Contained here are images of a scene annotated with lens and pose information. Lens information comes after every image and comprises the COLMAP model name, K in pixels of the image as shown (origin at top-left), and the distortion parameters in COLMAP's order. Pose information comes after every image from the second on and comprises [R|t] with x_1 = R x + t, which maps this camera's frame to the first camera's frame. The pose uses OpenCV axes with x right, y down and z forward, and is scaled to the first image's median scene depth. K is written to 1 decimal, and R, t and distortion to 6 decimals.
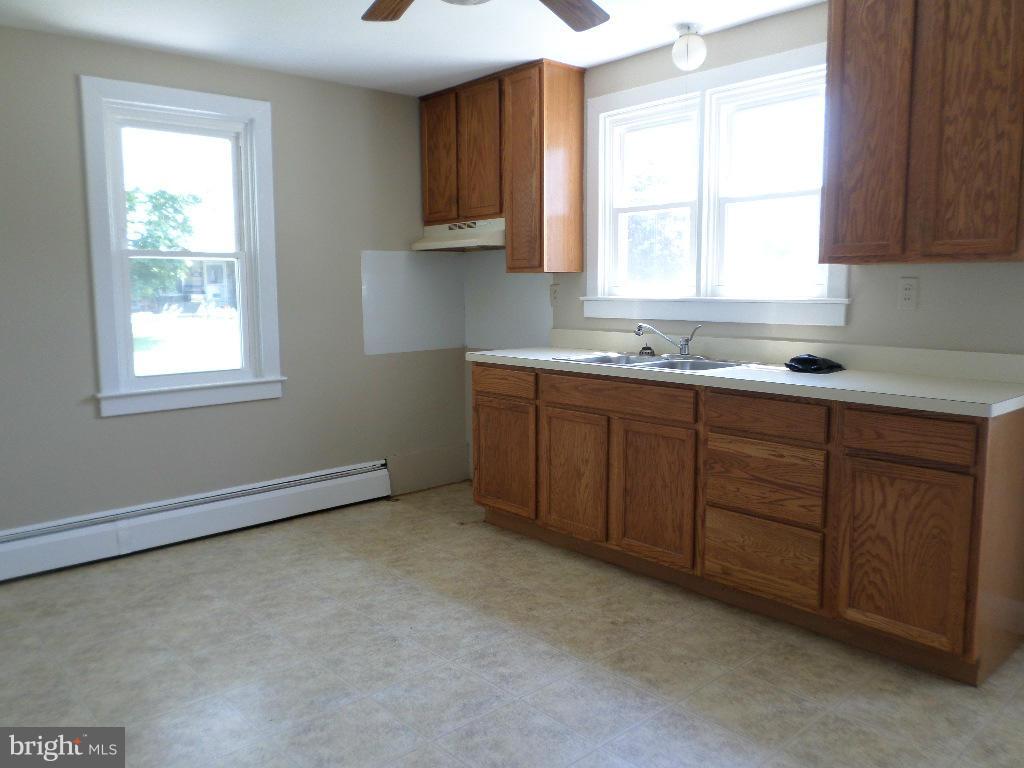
lens RADIAL K [[795.7, 0, 507.9], [0, 795.7, 379.6], [0, 0, 1]] dist [0.015469, -0.012423]
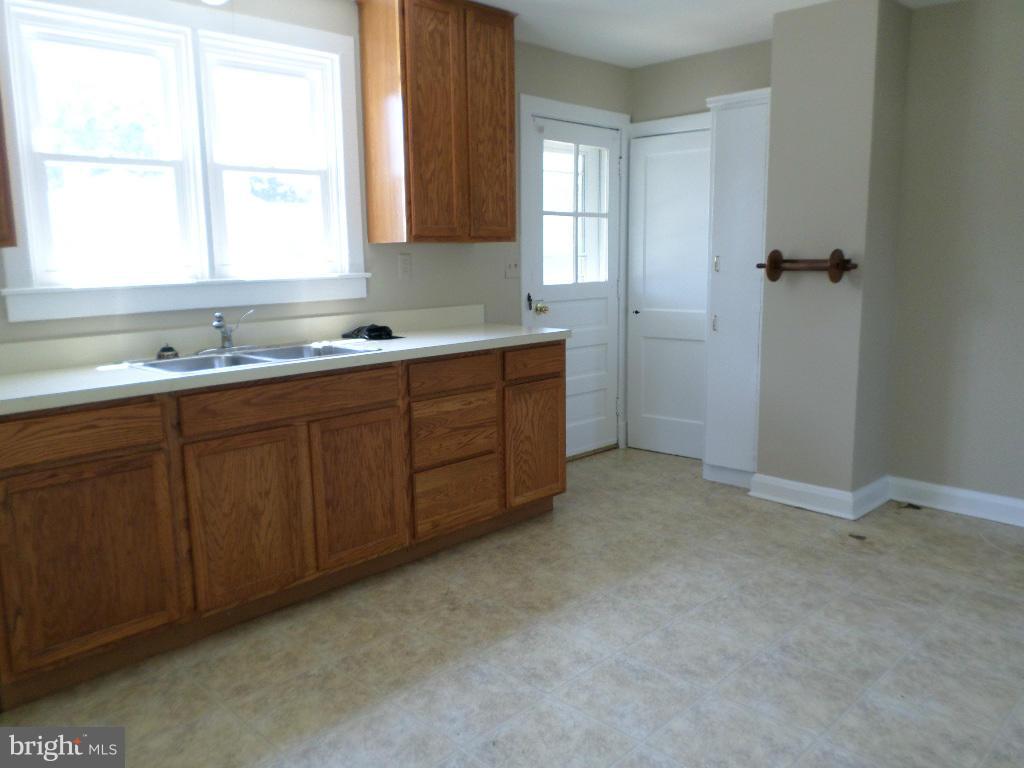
lens RADIAL K [[795.7, 0, 514.4], [0, 795.7, 380.6], [0, 0, 1]] dist [0.015469, -0.012423]
pose [[-0.059315, -0.152774, 0.986480, -0.732822], [0.141256, 0.976991, 0.159798, -0.103707], [-0.988195, 0.148825, -0.036370, 0.855944]]
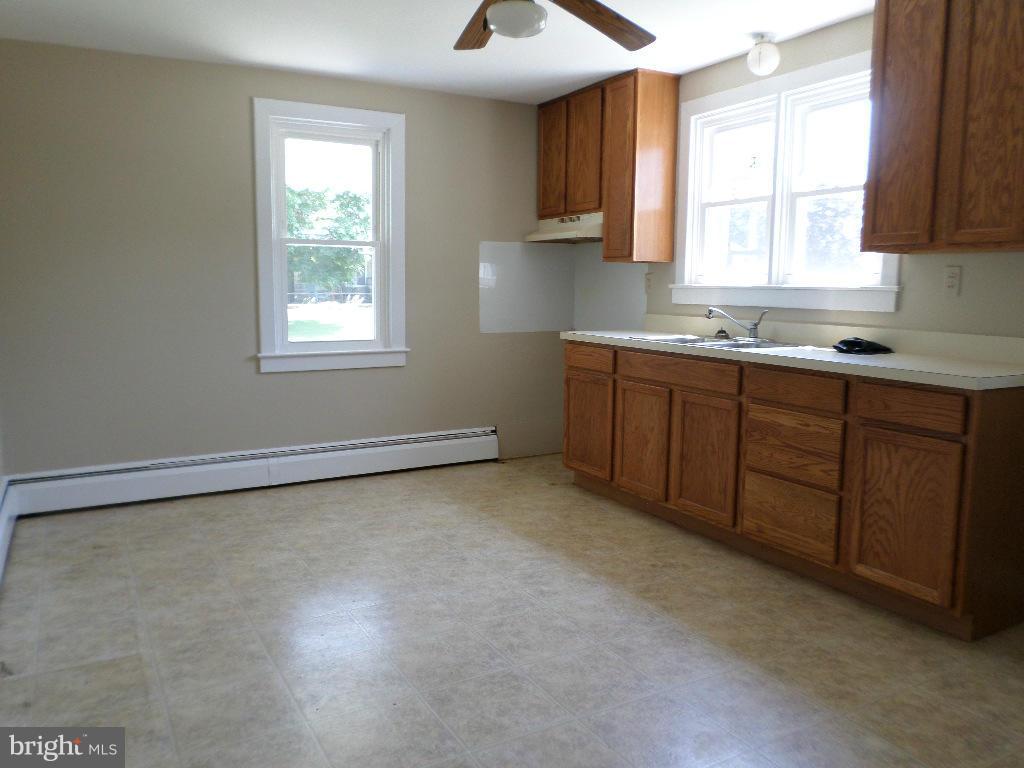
lens RADIAL K [[795.7, 0, 508.8], [0, 795.7, 380.5], [0, 0, 1]] dist [0.015469, -0.012423]
pose [[0.976562, 0.042860, -0.210926, 0.148858], [-0.042312, 0.999079, 0.007110, 0.038620], [0.211036, 0.001982, 0.977476, -0.149263]]
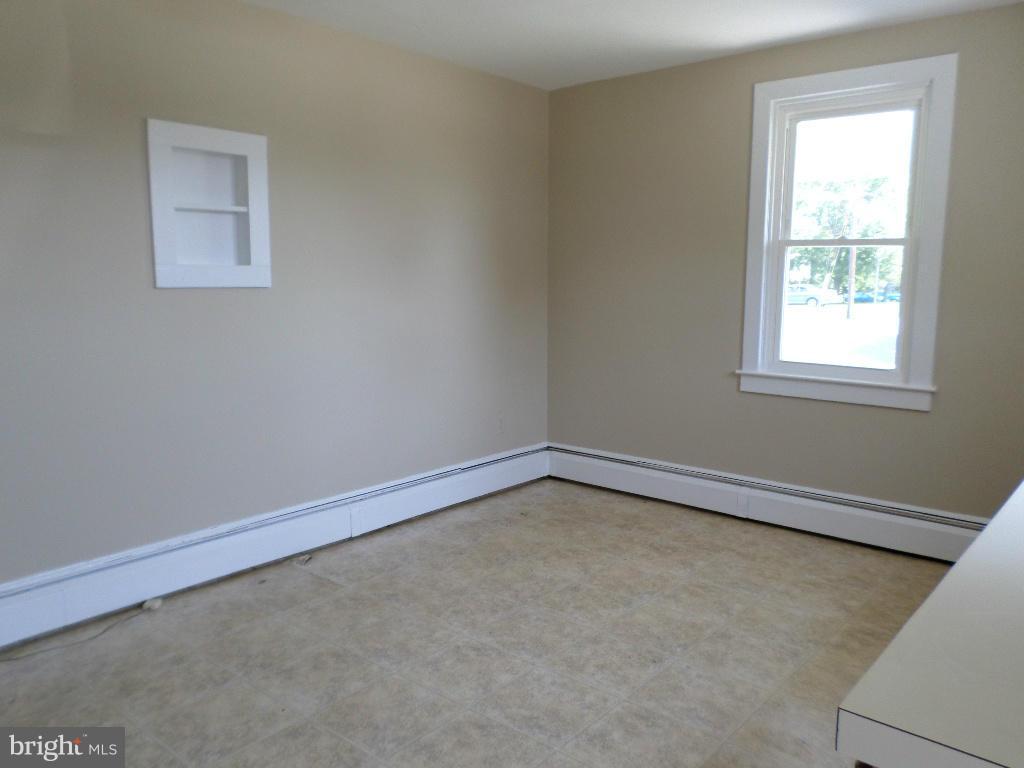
lens RADIAL K [[795.7, 0, 520.4], [0, 795.7, 375.1], [0, 0, 1]] dist [0.015469, -0.012423]
pose [[0.142580, 0.141592, -0.979603, 0.621563], [-0.125523, 0.984311, 0.124002, -0.086420], [0.981792, 0.105283, 0.158116, 0.593678]]
